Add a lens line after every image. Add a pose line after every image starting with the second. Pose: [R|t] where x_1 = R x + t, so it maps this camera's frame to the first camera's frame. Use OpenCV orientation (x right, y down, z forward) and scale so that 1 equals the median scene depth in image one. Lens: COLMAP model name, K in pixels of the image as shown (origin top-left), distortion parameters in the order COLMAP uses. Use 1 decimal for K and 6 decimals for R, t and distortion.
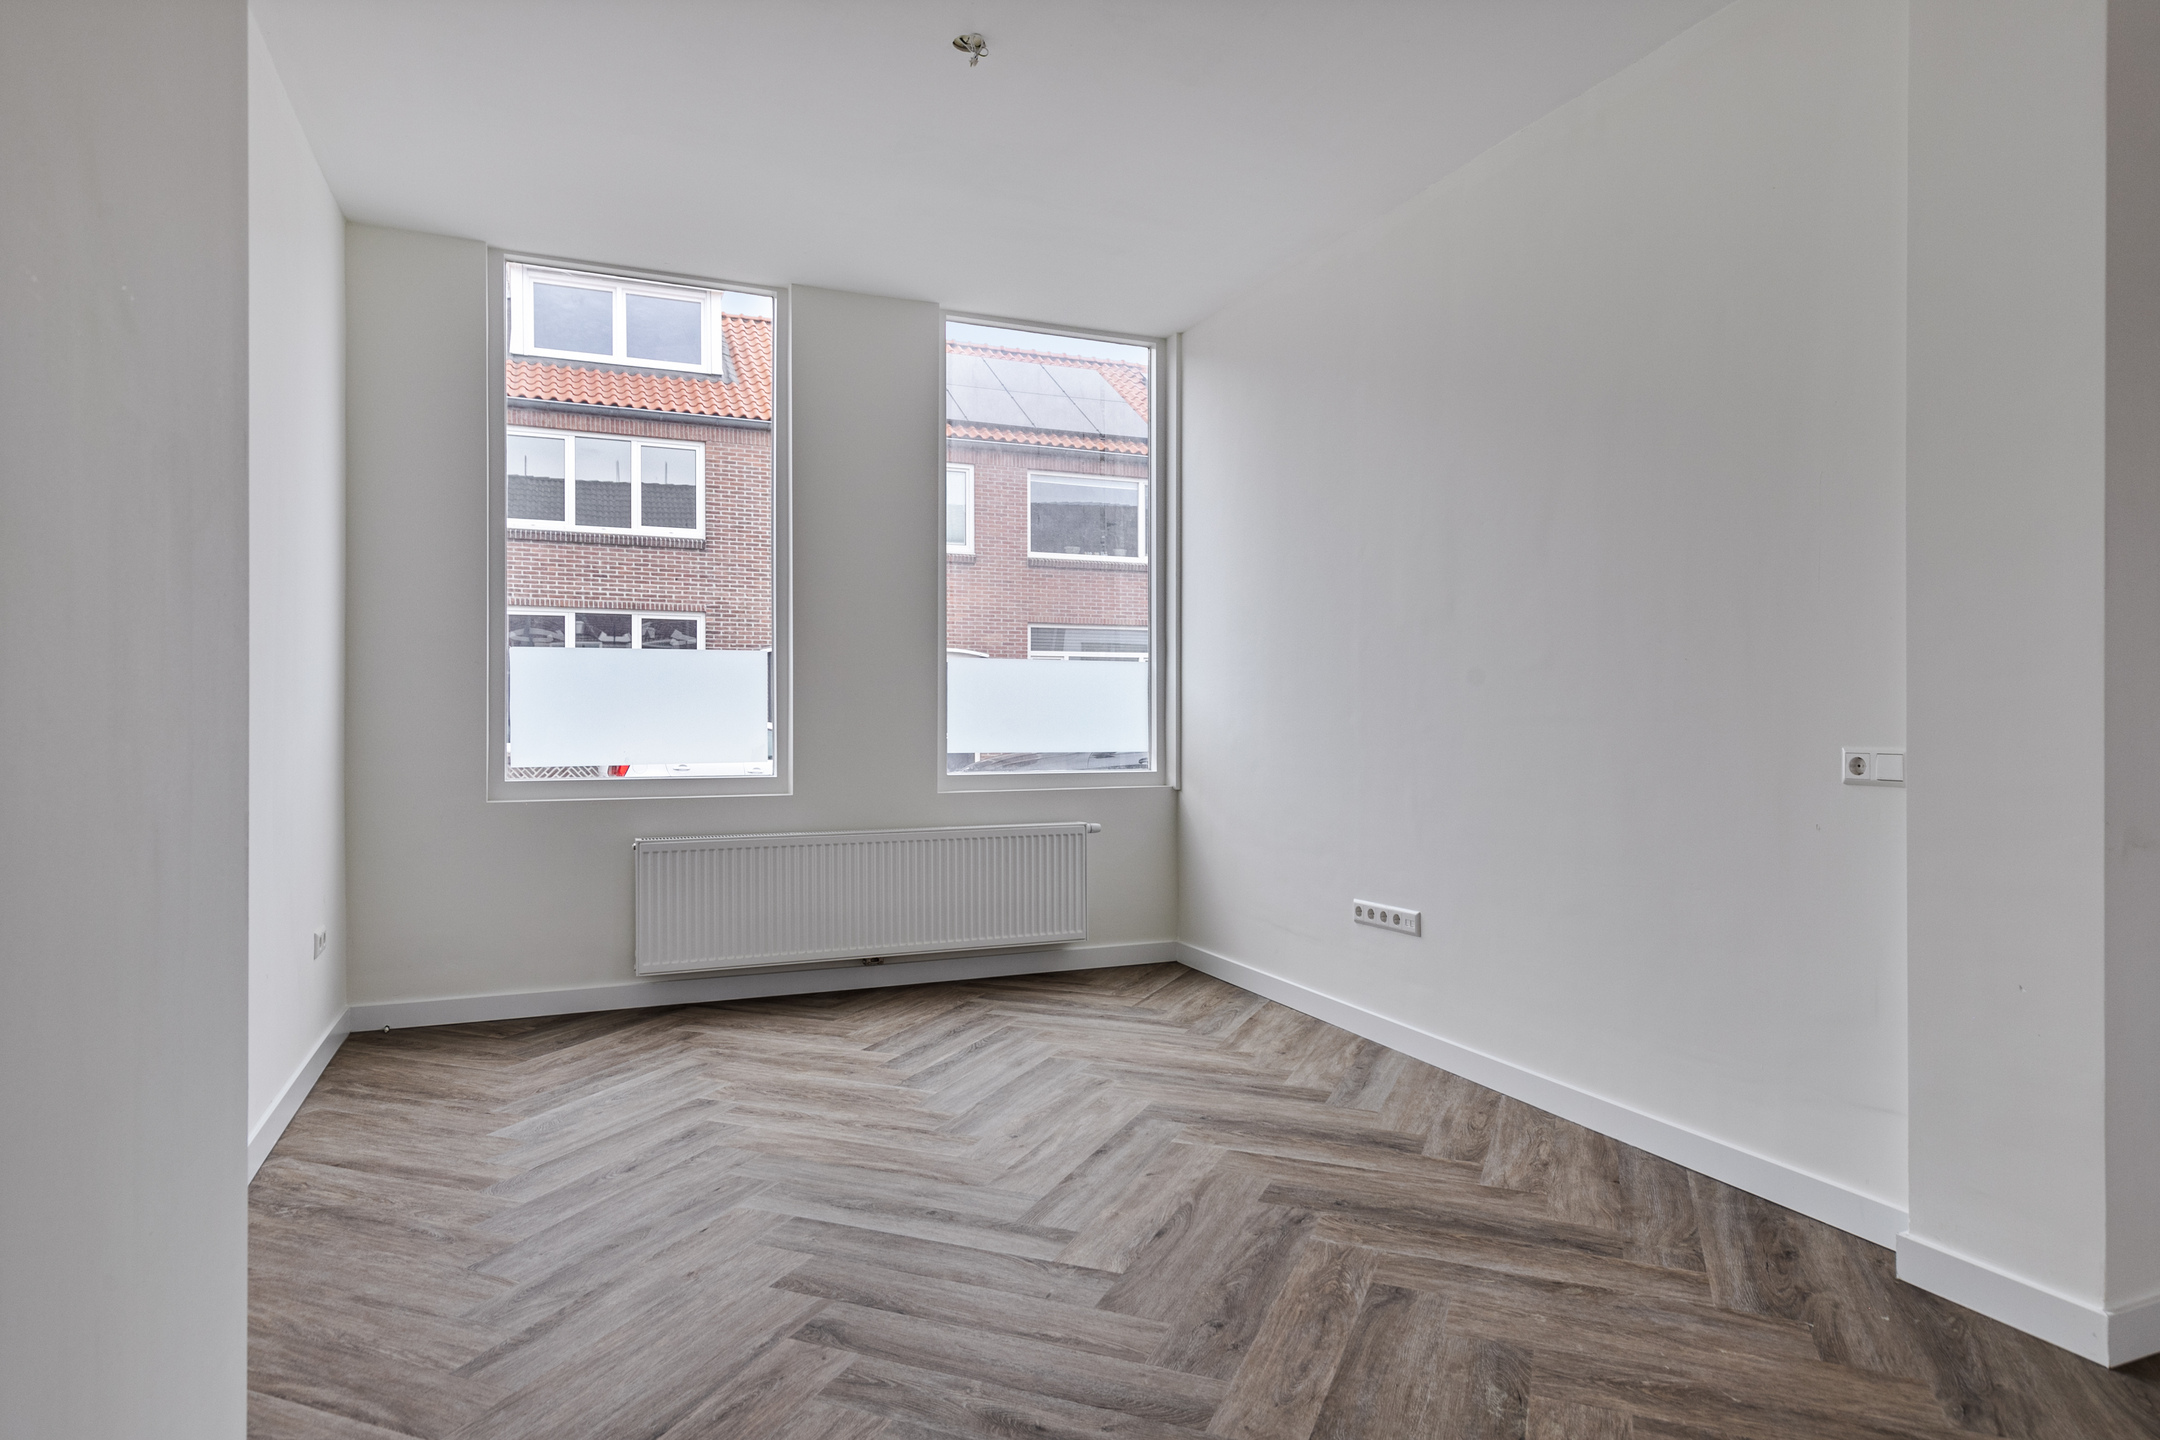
lens RADIAL K [[1252.9, 0, 1084.9], [0, 1252.9, 709.6], [0, 0, 1]] dist [0.008525, 0.000089]
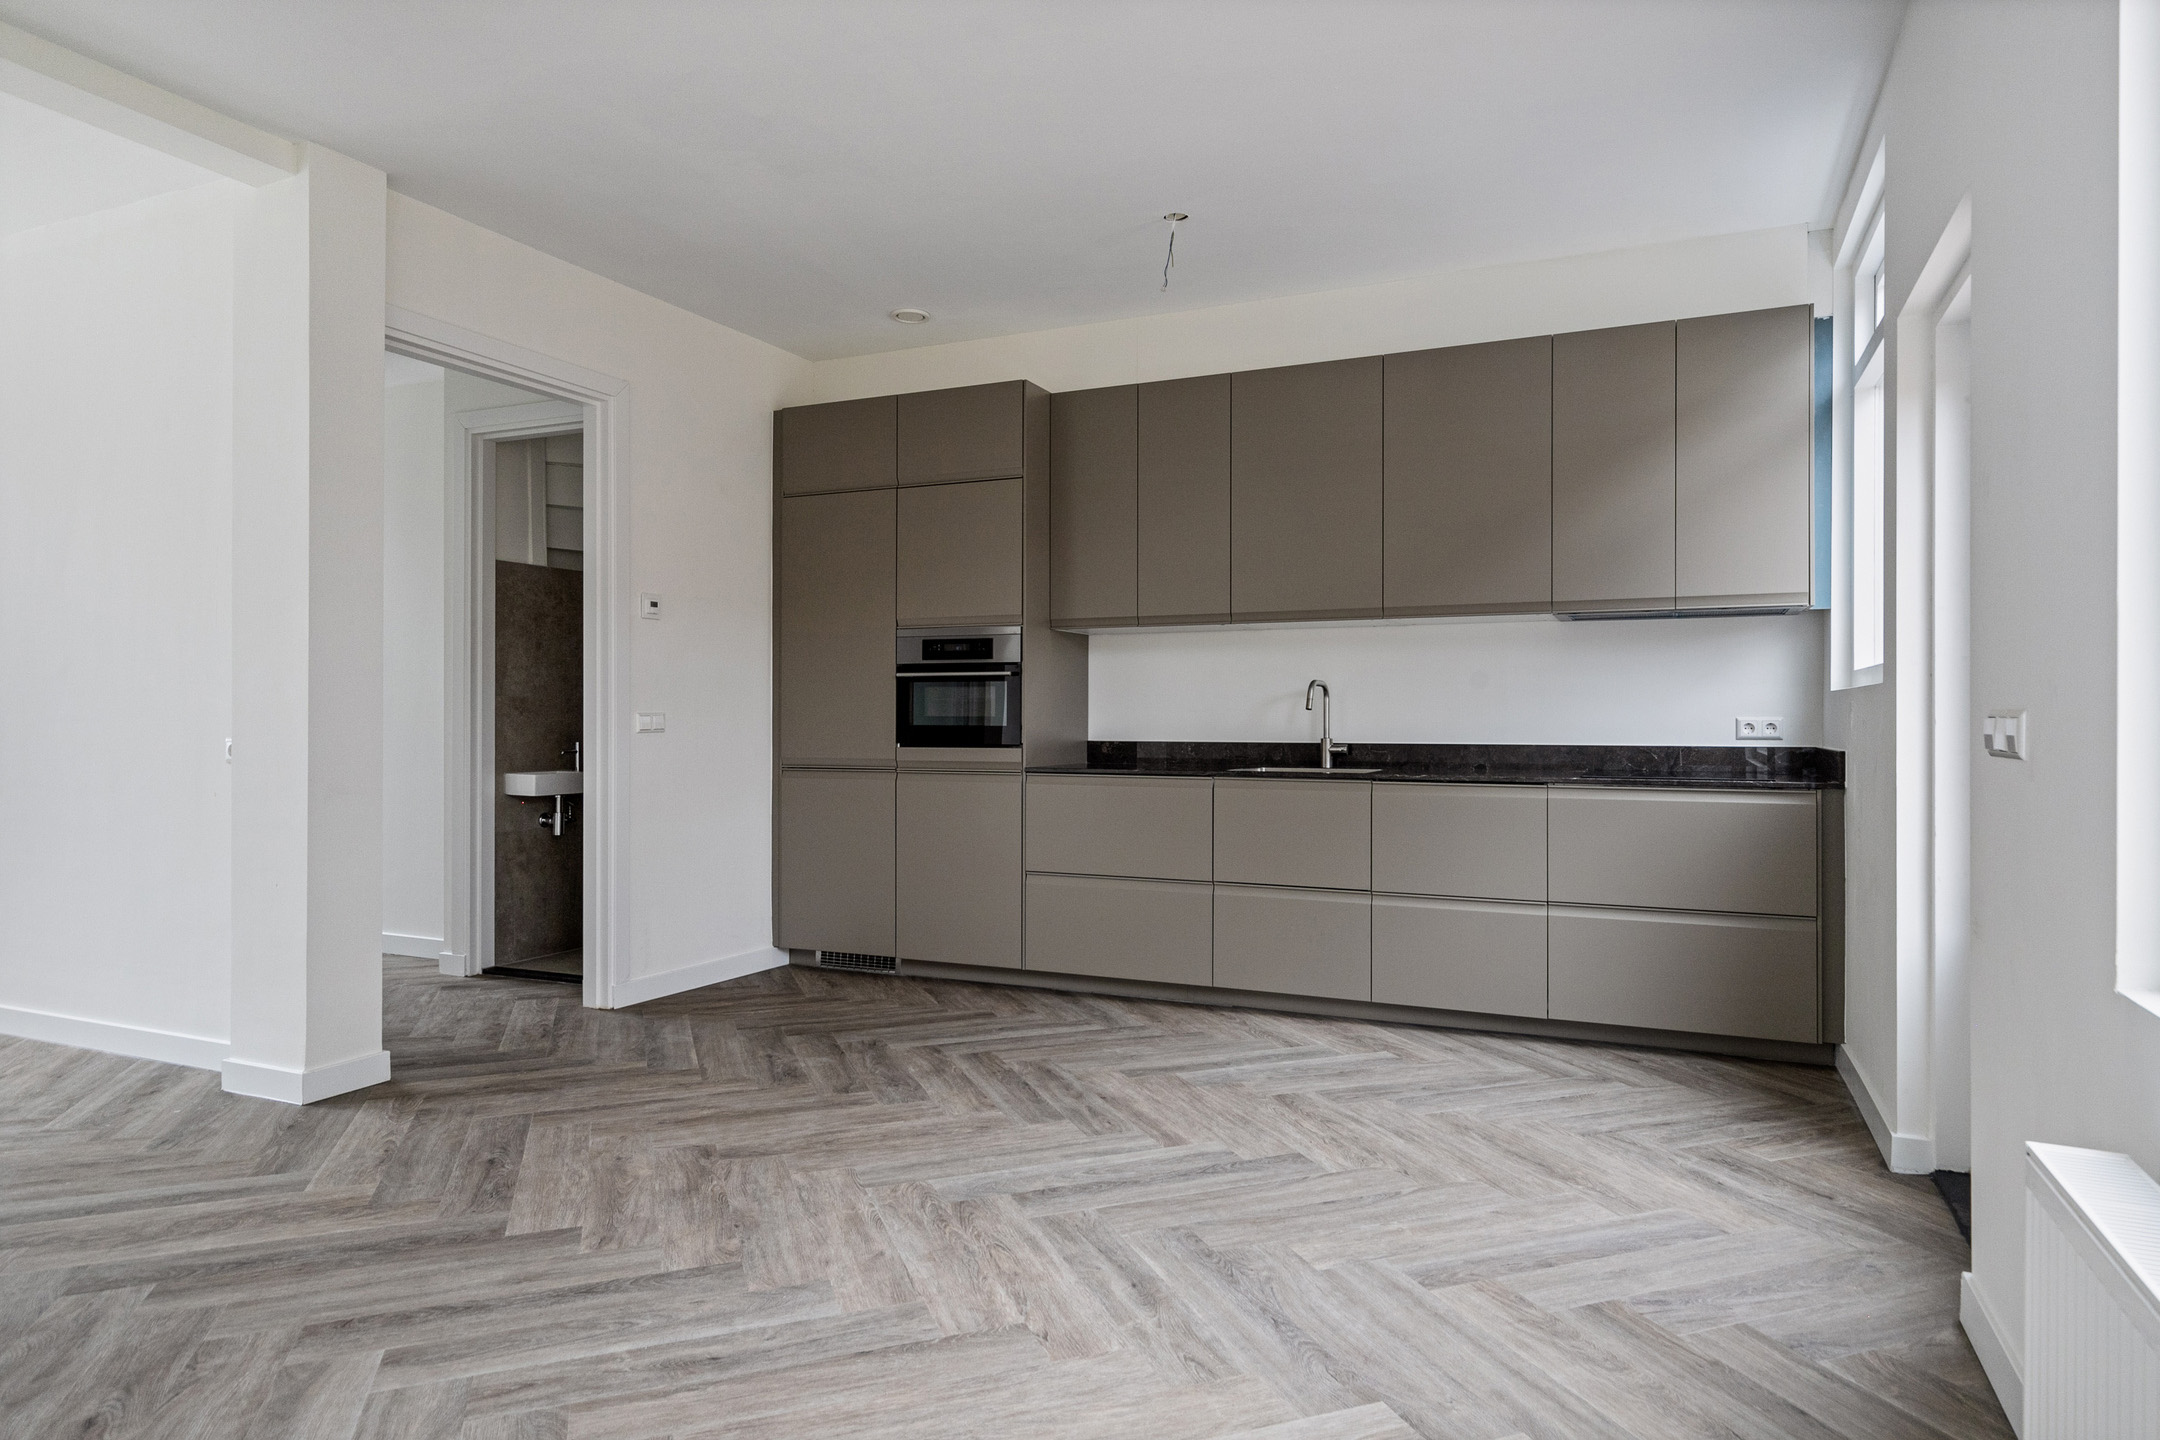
lens RADIAL K [[1252.9, 0, 1084.9], [0, 1252.9, 709.6], [0, 0, 1]] dist [0.008525, 0.000089]
pose [[0.745289, 0.004173, 0.666729, 0.261790], [-0.002540, 0.999991, -0.003419, -0.000567], [-0.666737, 0.000855, 0.745293, -0.520470]]
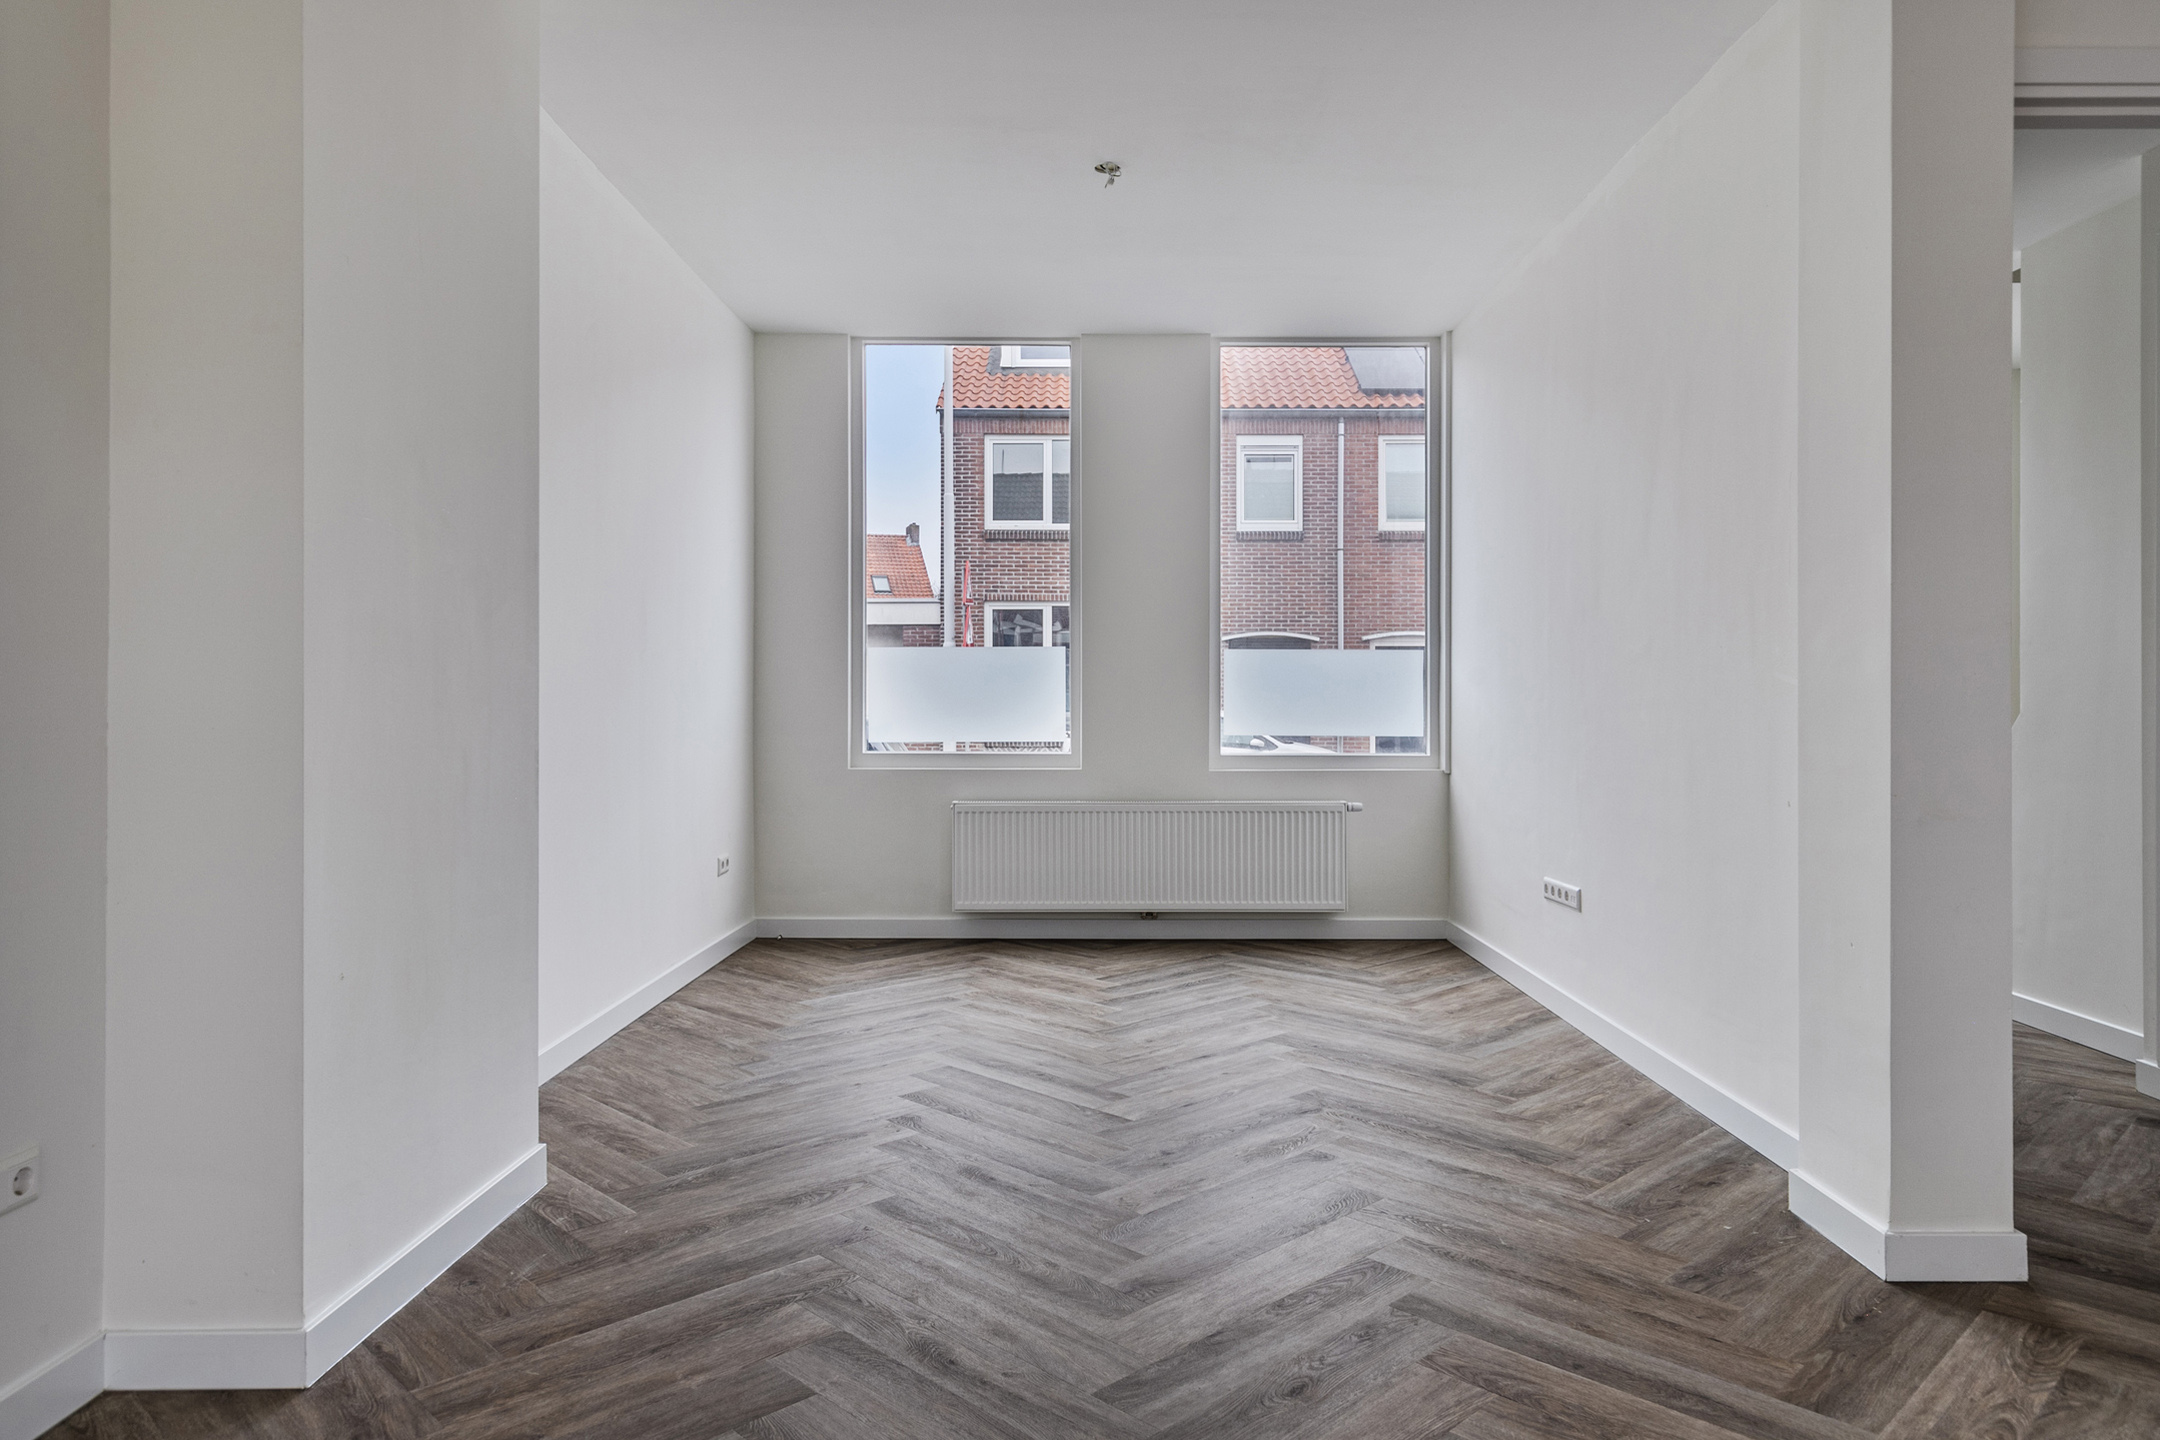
lens RADIAL K [[1377.5, 0, 1089.6], [0, 1377.5, 698.1], [0, 0, 1]] dist [0.001626, -0.000693]
pose [[0.915996, -0.002019, -0.401183, 0.364646], [0.002488, 0.999997, 0.000646, 0.000675], [0.401180, -0.001590, 0.915998, -0.225271]]
